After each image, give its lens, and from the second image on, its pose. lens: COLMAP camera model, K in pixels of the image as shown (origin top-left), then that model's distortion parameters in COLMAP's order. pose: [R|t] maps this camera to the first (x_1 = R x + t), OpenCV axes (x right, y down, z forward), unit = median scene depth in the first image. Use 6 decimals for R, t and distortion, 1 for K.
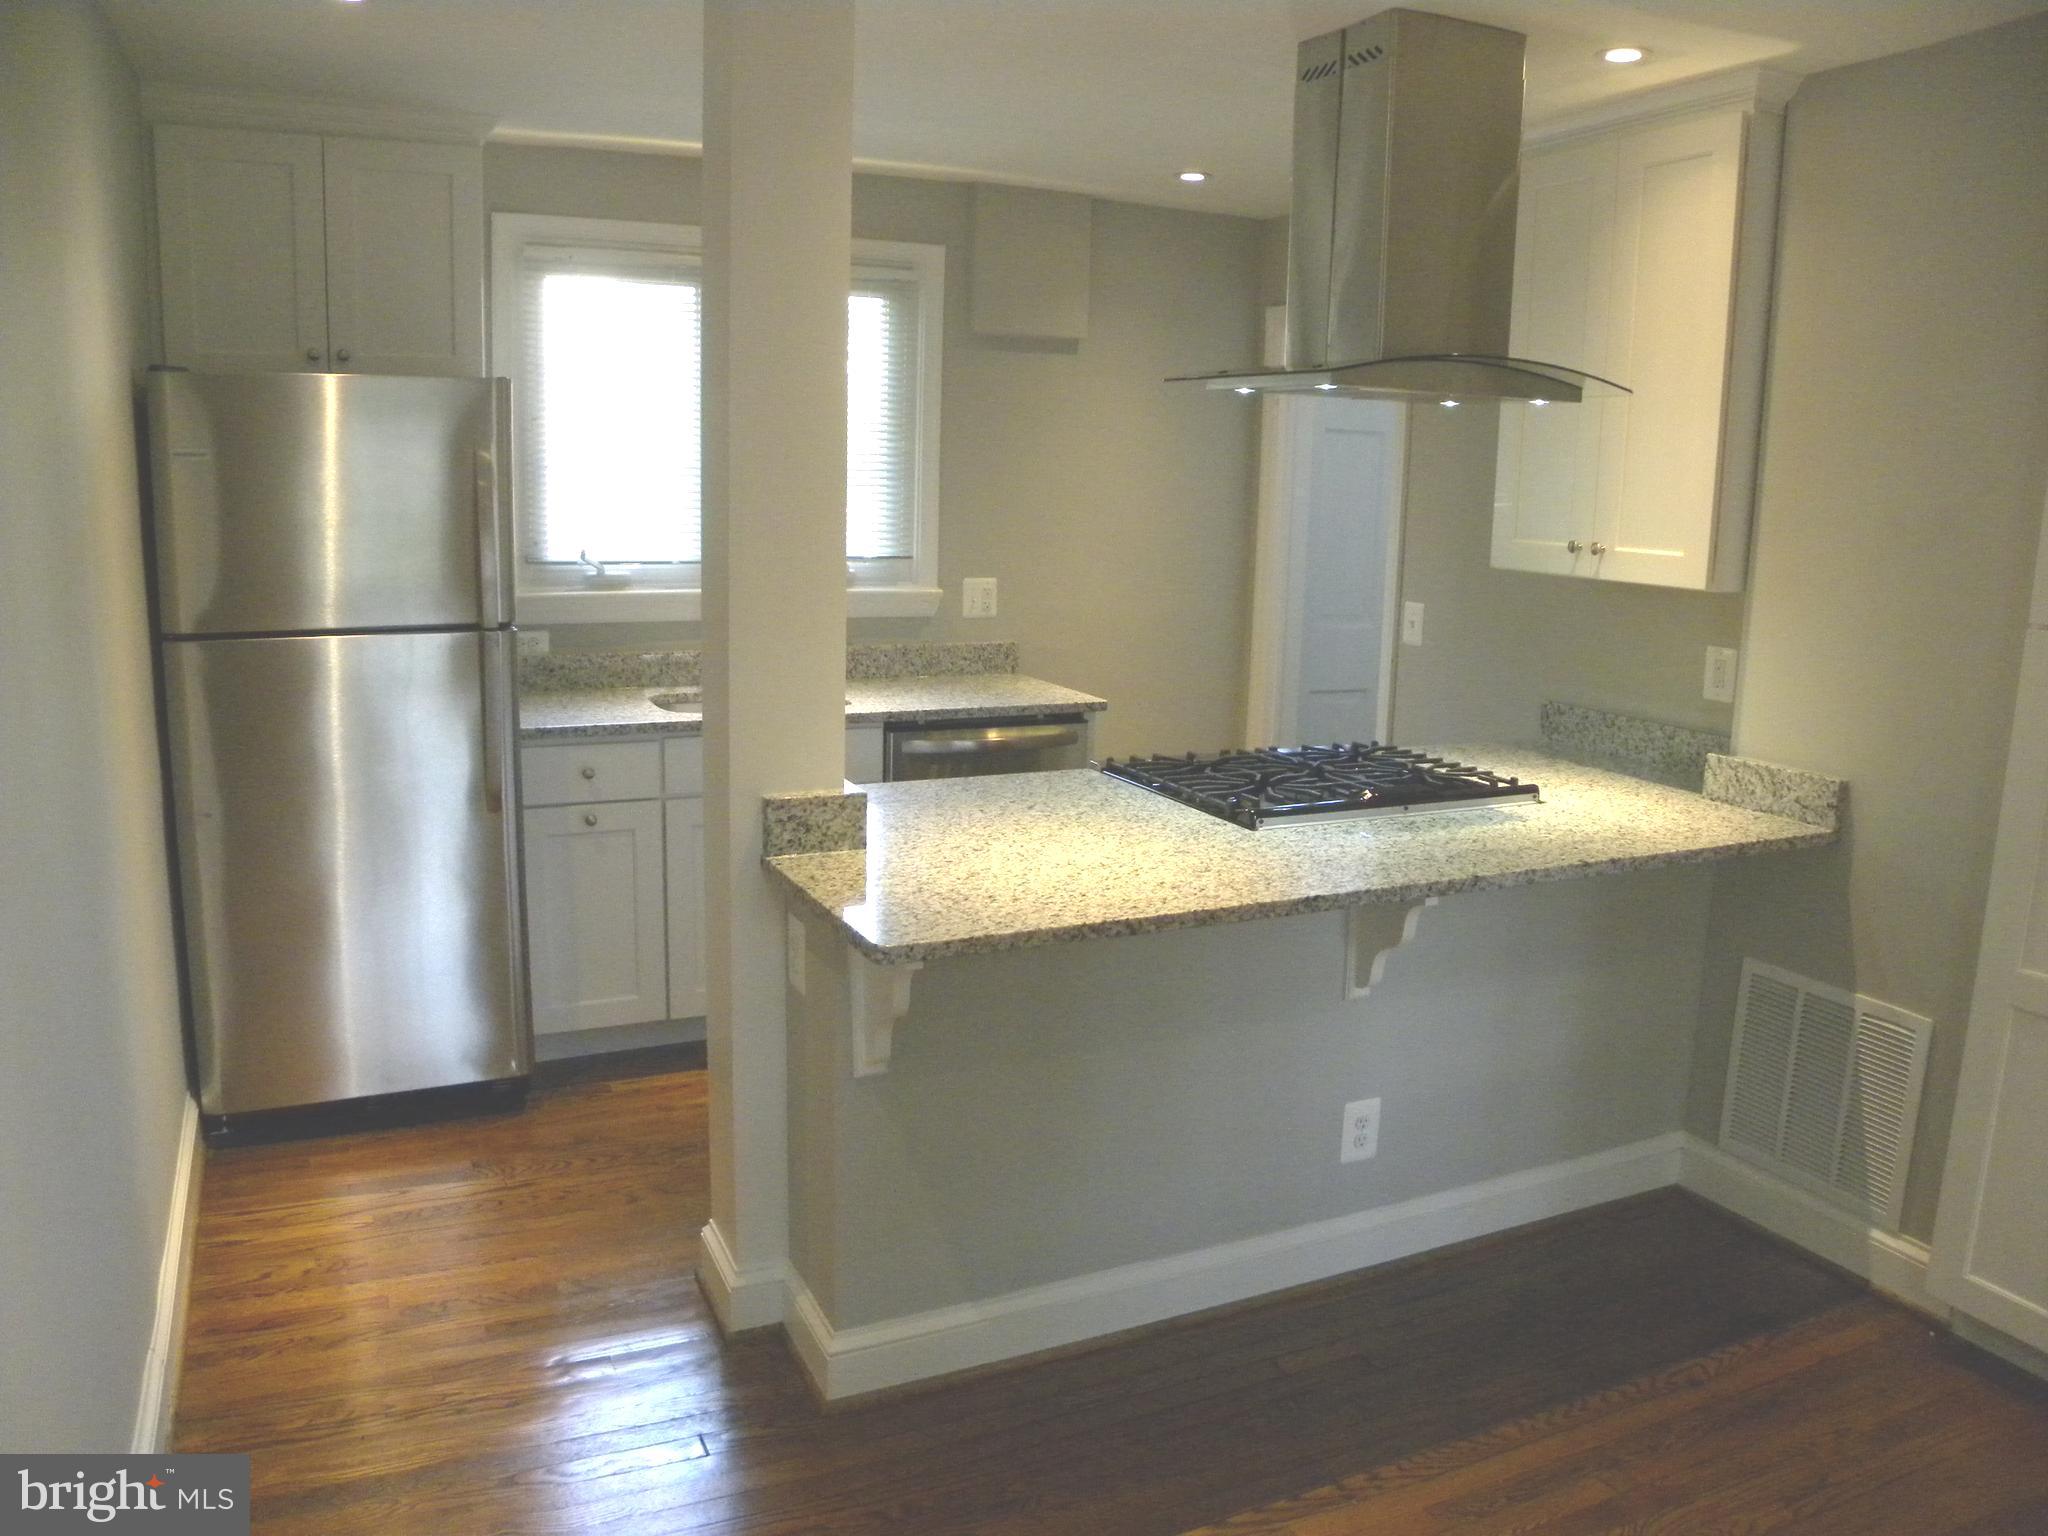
lens RADIAL K [[1559.0, 0, 1018.2], [0, 1559.0, 772.7], [0, 0, 1]] dist [-0.149434, 0.093714]
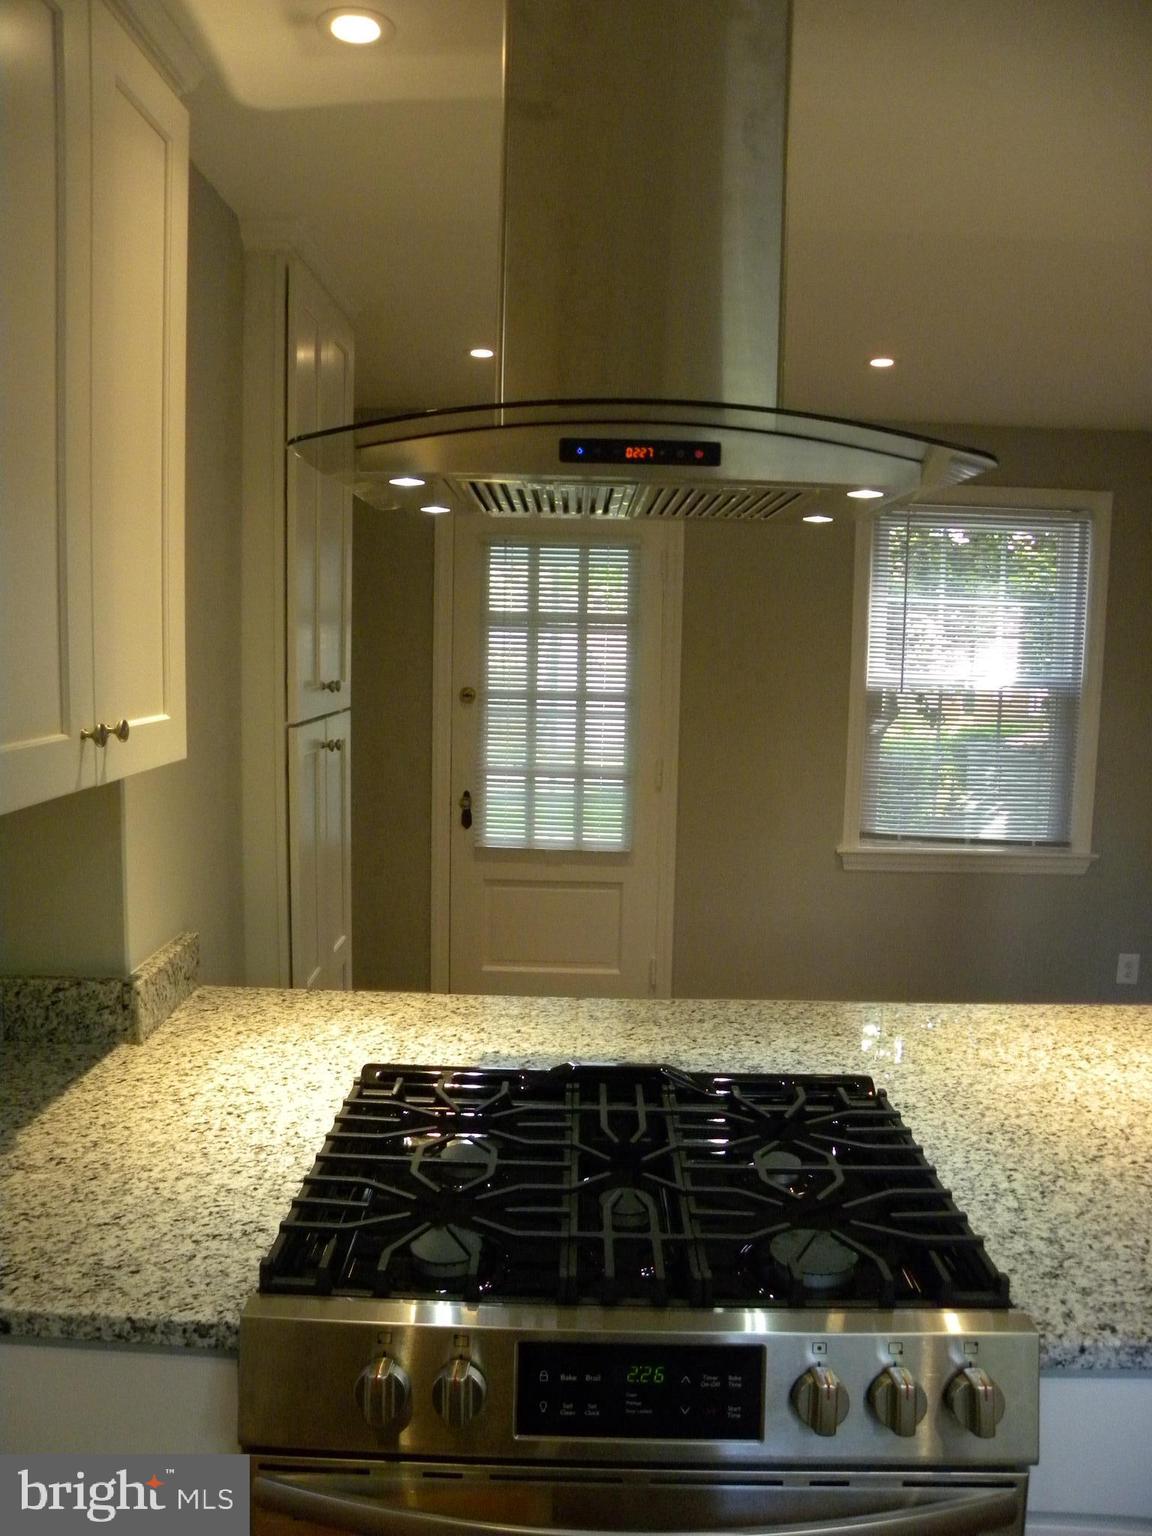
lens RADIAL K [[1169.2, 0, 541.0], [0, 1169.2, 788.4], [0, 0, 1]] dist [-0.149434, 0.093714]
pose [[-0.890907, -0.098720, 0.443326, 0.052584], [0.048983, 0.949515, 0.309874, -0.276073], [-0.451536, 0.297784, -0.841095, 1.404908]]
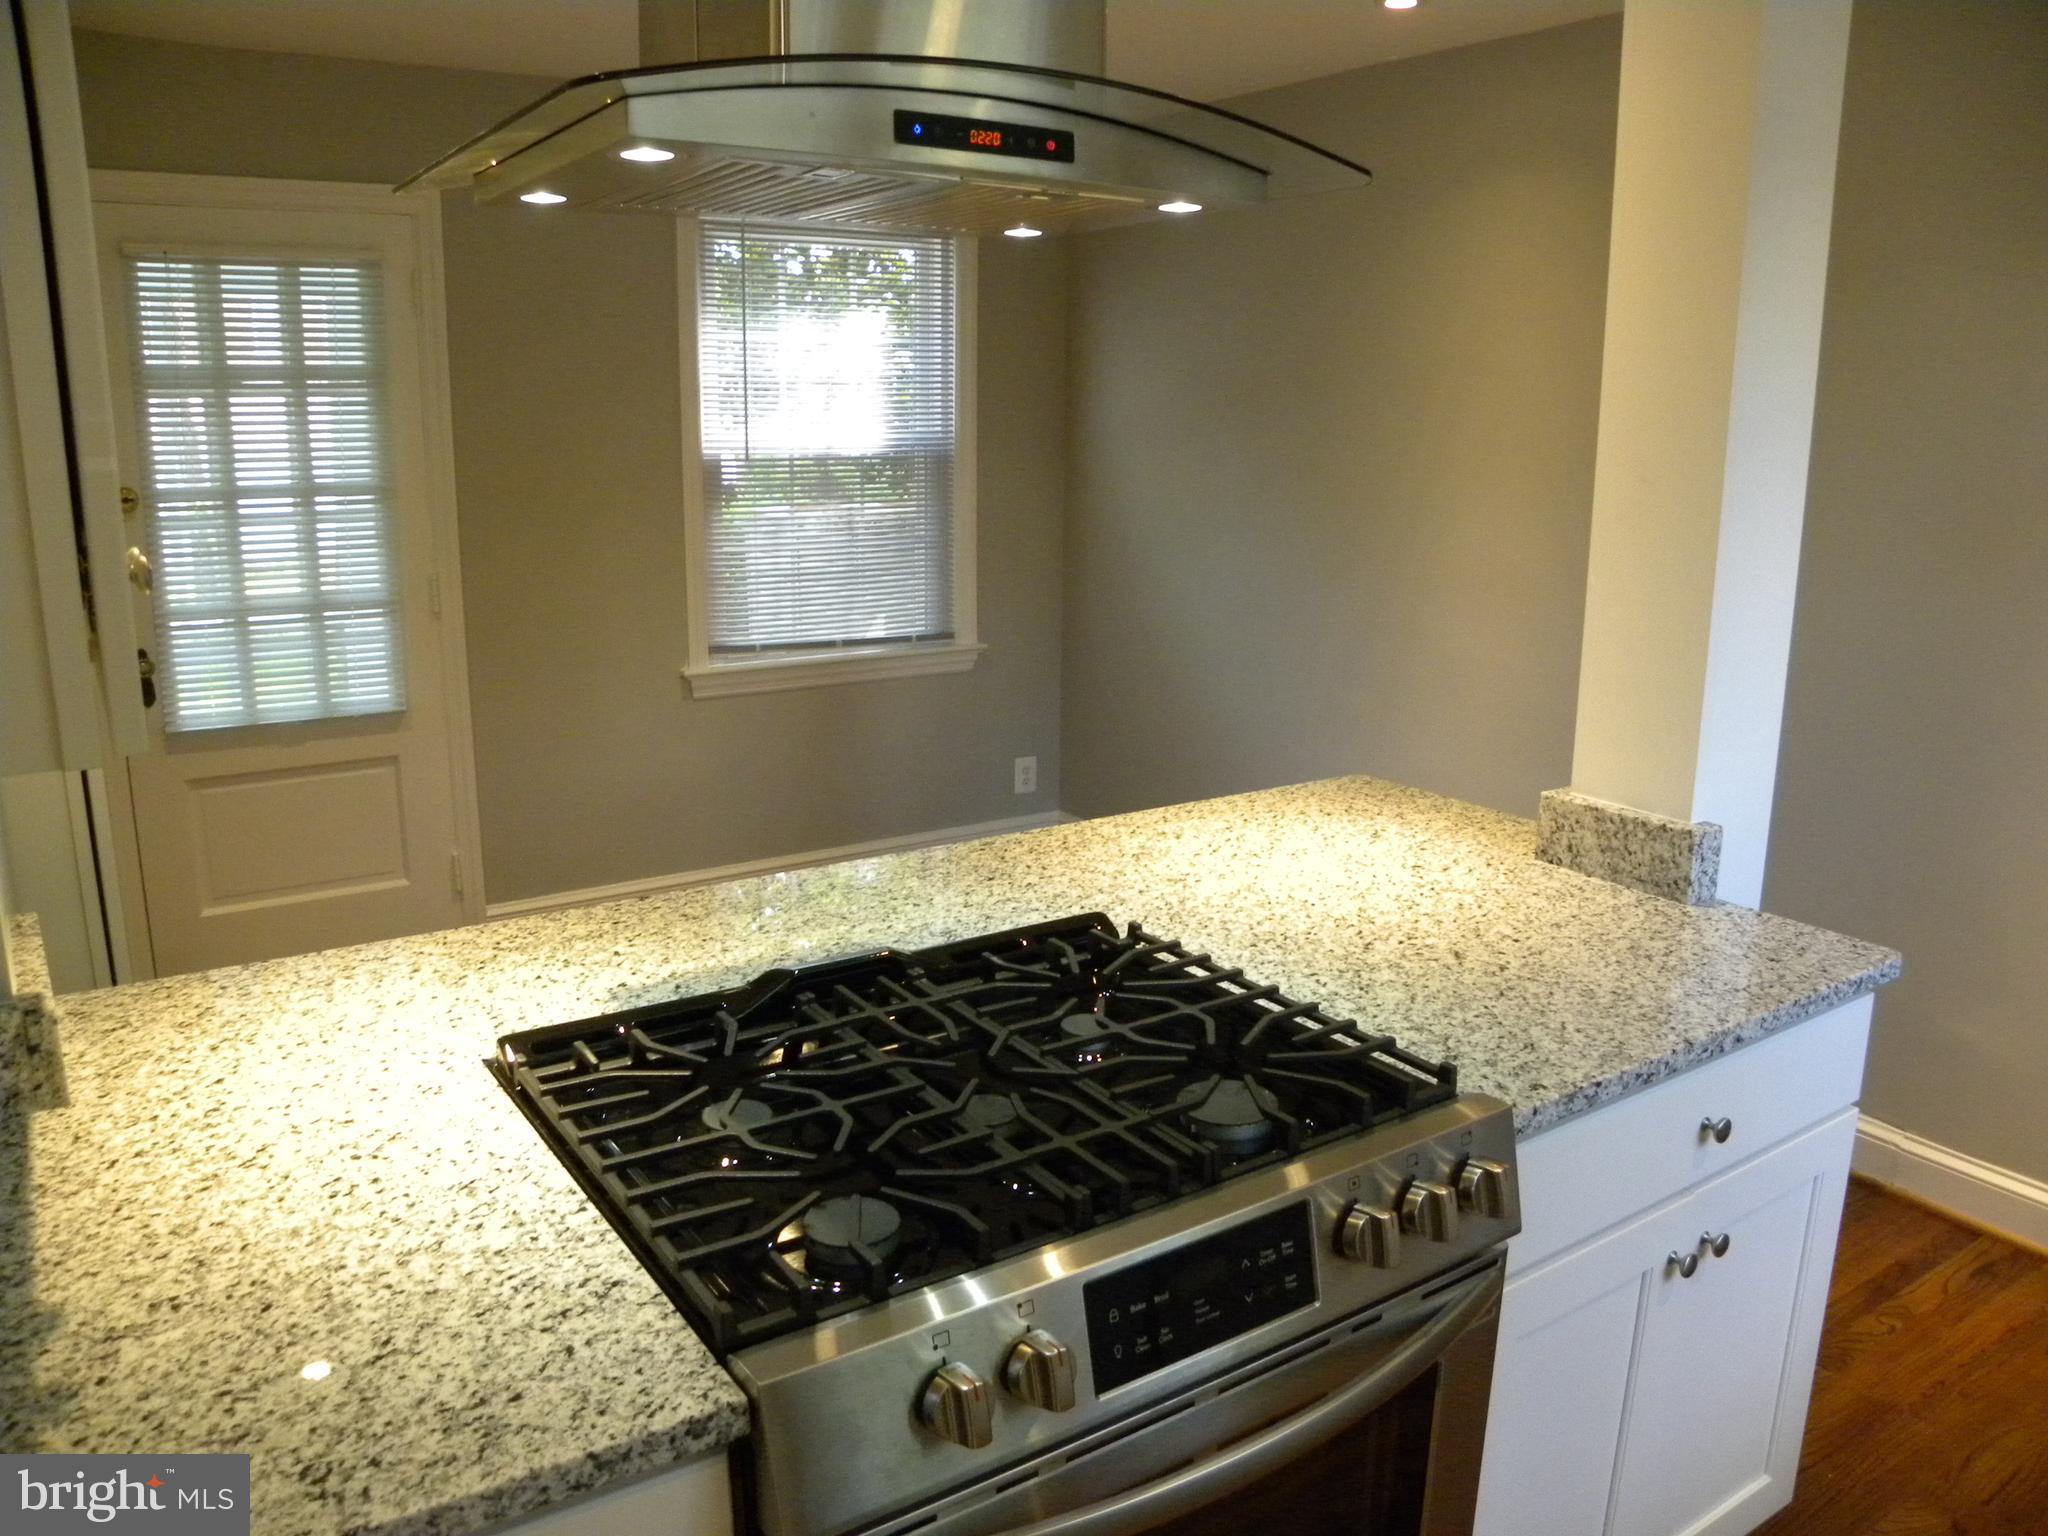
lens RADIAL K [[1559.0, 0, 1029.2], [0, 1559.0, 777.7], [0, 0, 1]] dist [-0.149434, 0.093714]
pose [[-0.988030, 0.004197, -0.154208, 0.259256], [-0.060862, 0.907937, 0.414663, -0.274538], [0.141751, 0.419085, -0.896813, 1.446583]]
